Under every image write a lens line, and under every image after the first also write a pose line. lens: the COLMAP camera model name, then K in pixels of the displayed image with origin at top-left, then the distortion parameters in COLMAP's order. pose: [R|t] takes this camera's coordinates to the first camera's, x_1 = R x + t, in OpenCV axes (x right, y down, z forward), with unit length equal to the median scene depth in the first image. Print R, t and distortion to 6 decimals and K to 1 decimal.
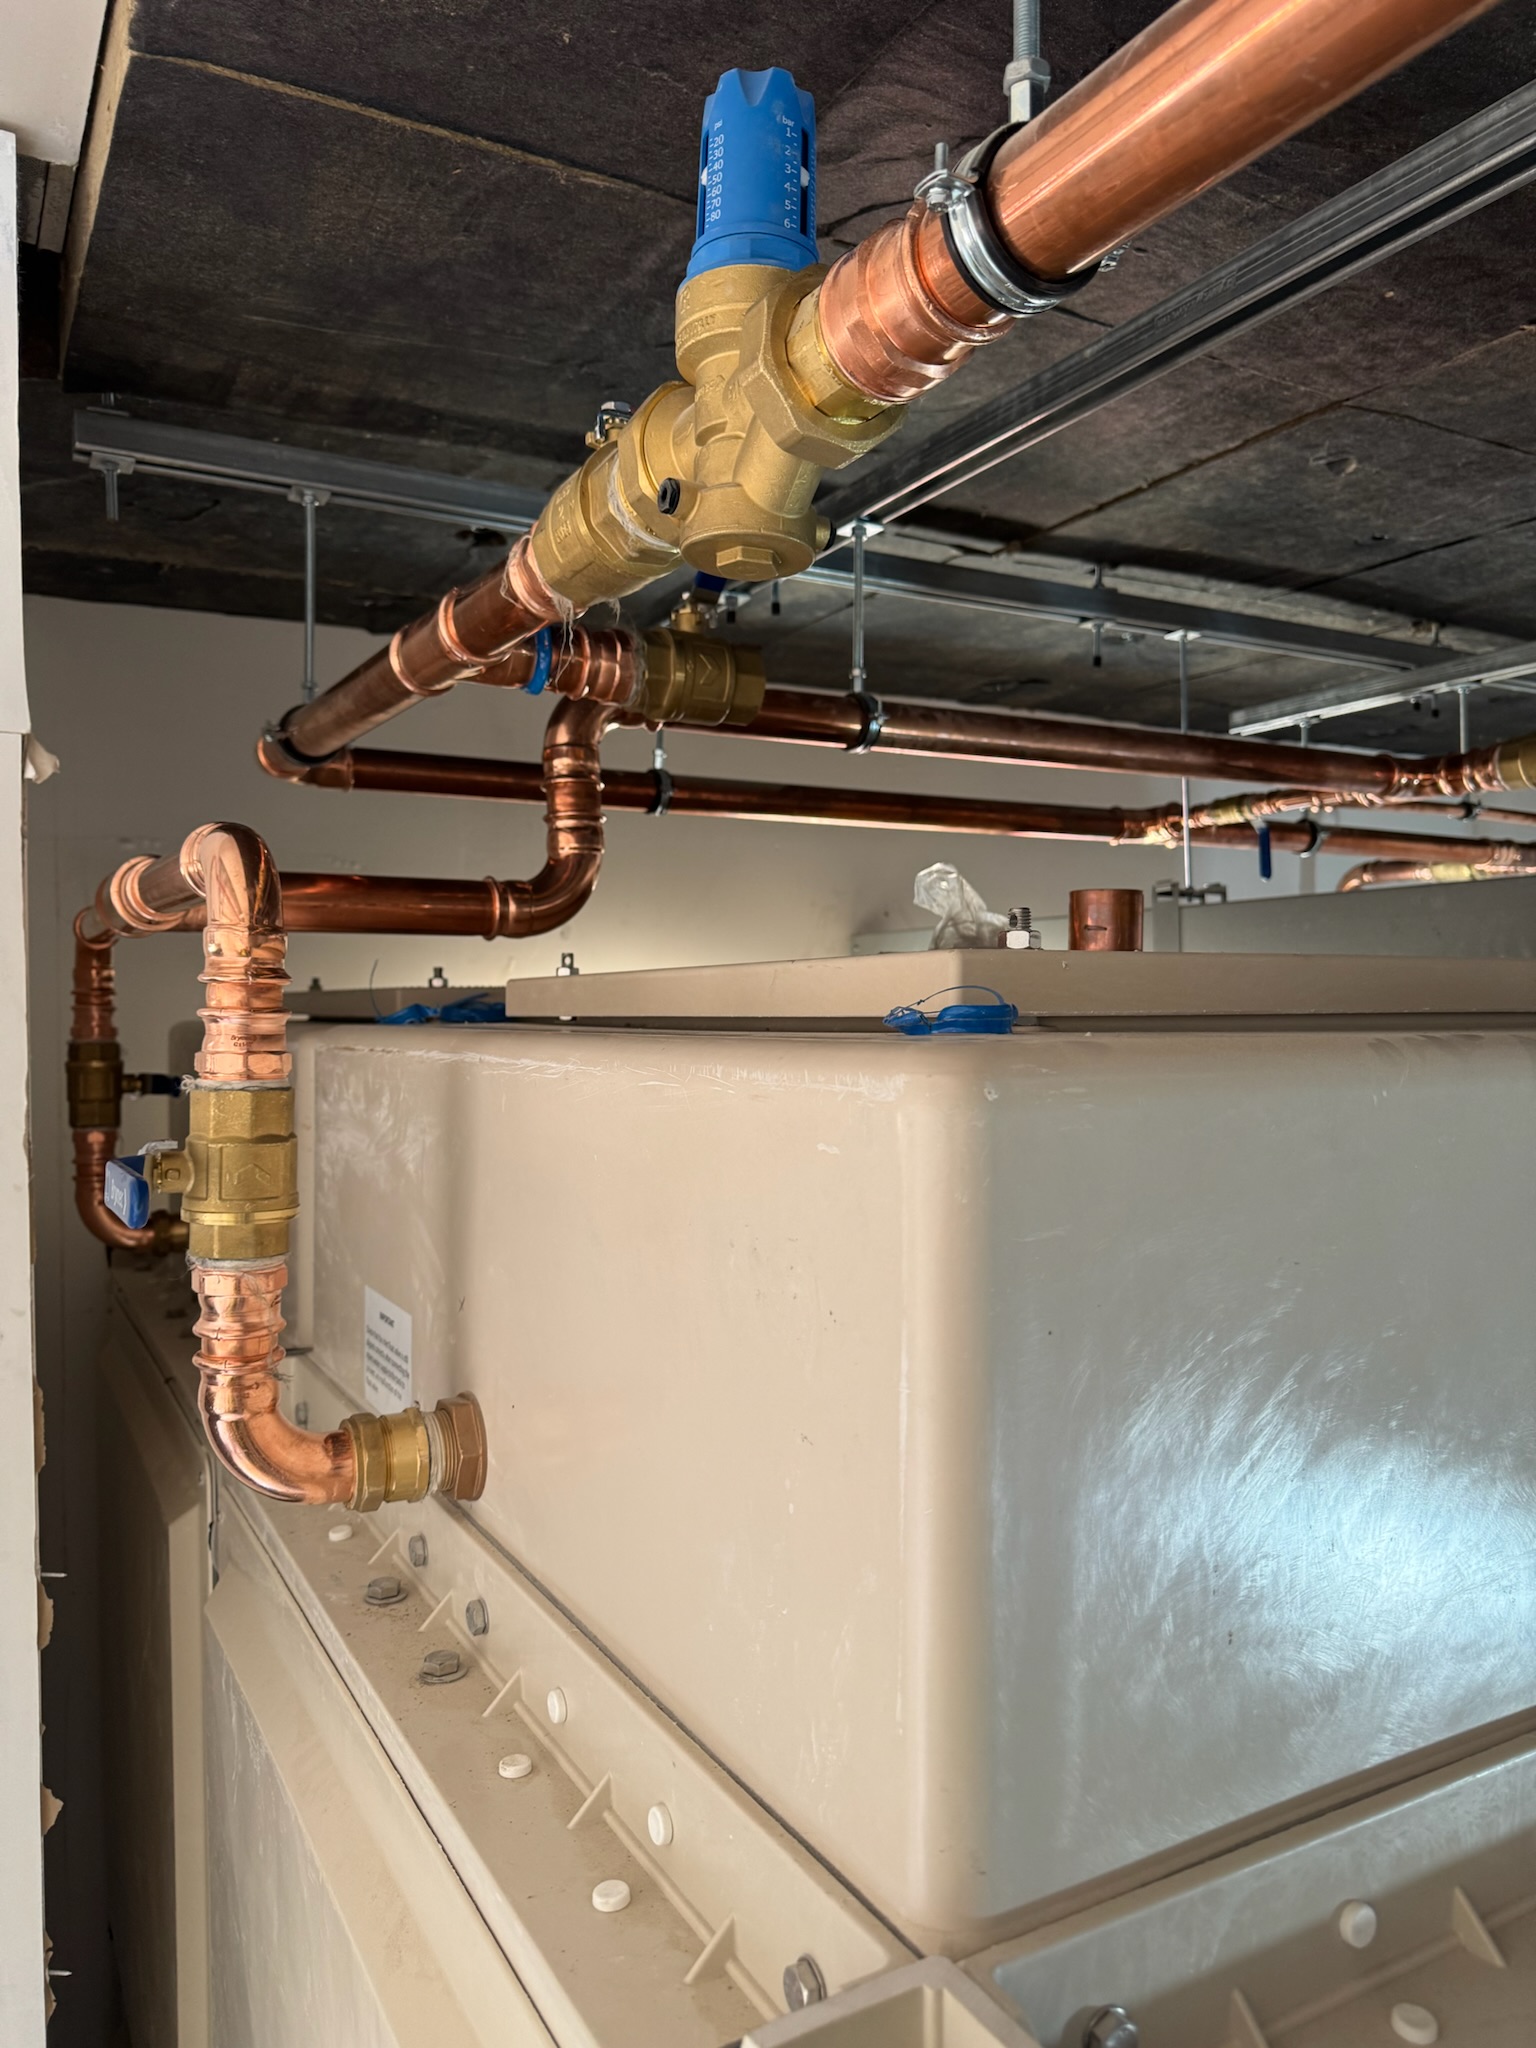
lens RADIAL K [[1455.4, 0, 768.0], [0, 1455.4, 1024.0], [0, 0, 1]] dist [0.122163, -0.232994]
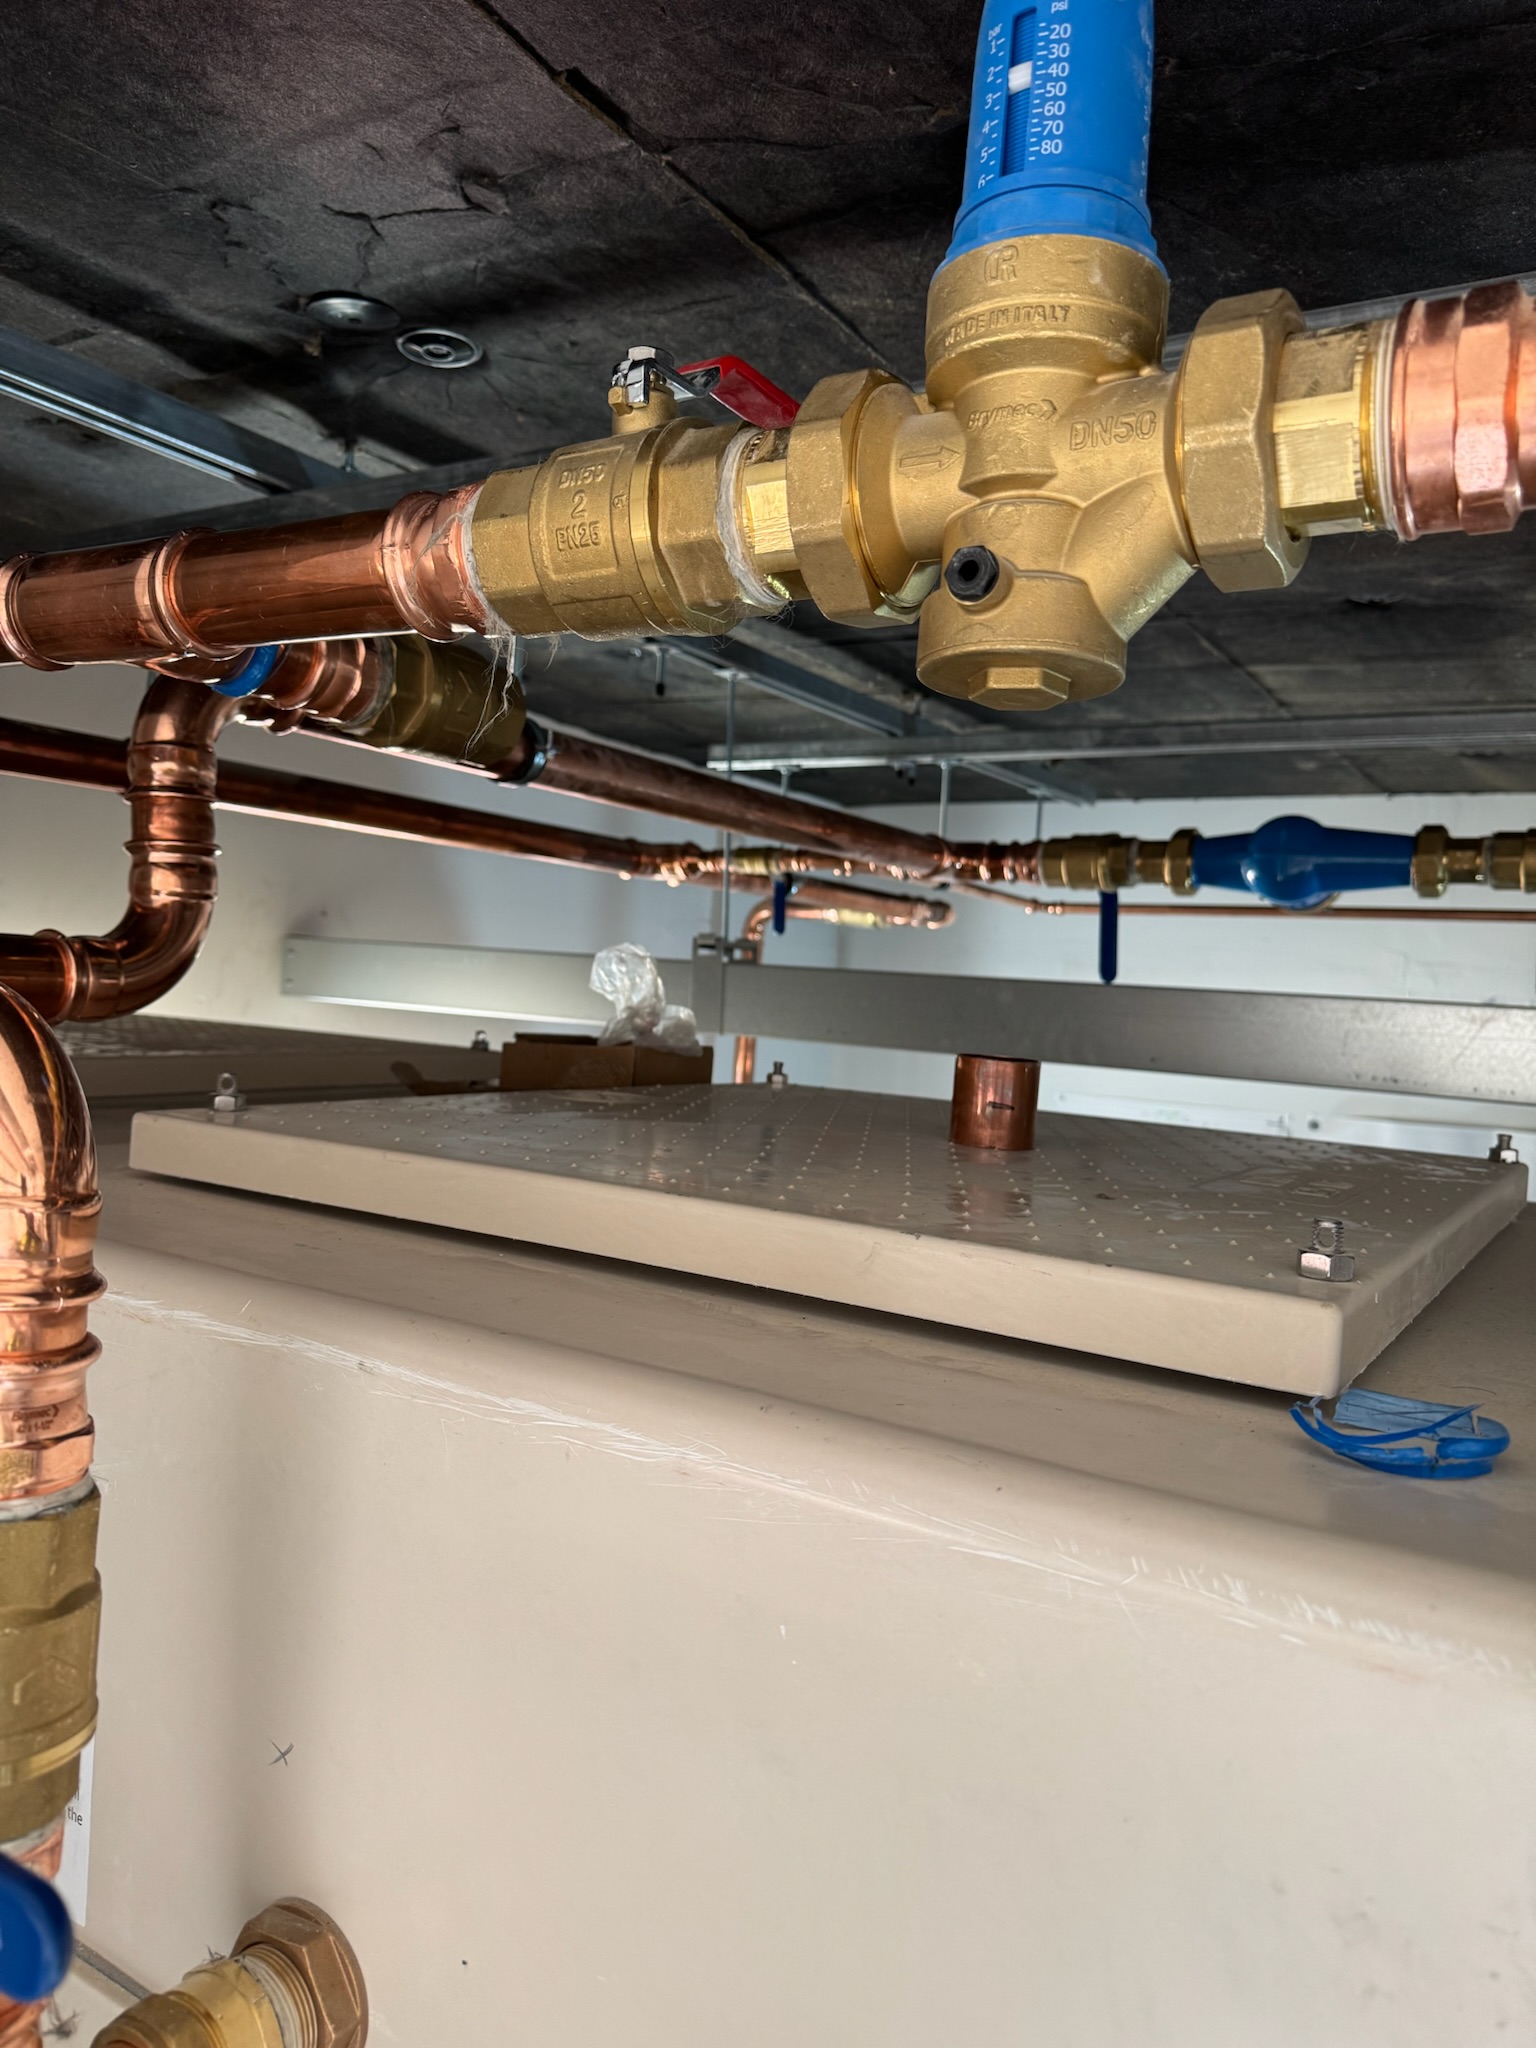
lens RADIAL K [[1455.4, 0, 768.0], [0, 1455.4, 1024.0], [0, 0, 1]] dist [0.122163, -0.232994]
pose [[0.861213, 0.037656, 0.506848, -0.196004], [-0.055861, 0.998223, 0.020753, -0.070784], [-0.505166, -0.046186, 0.861786, 0.198499]]
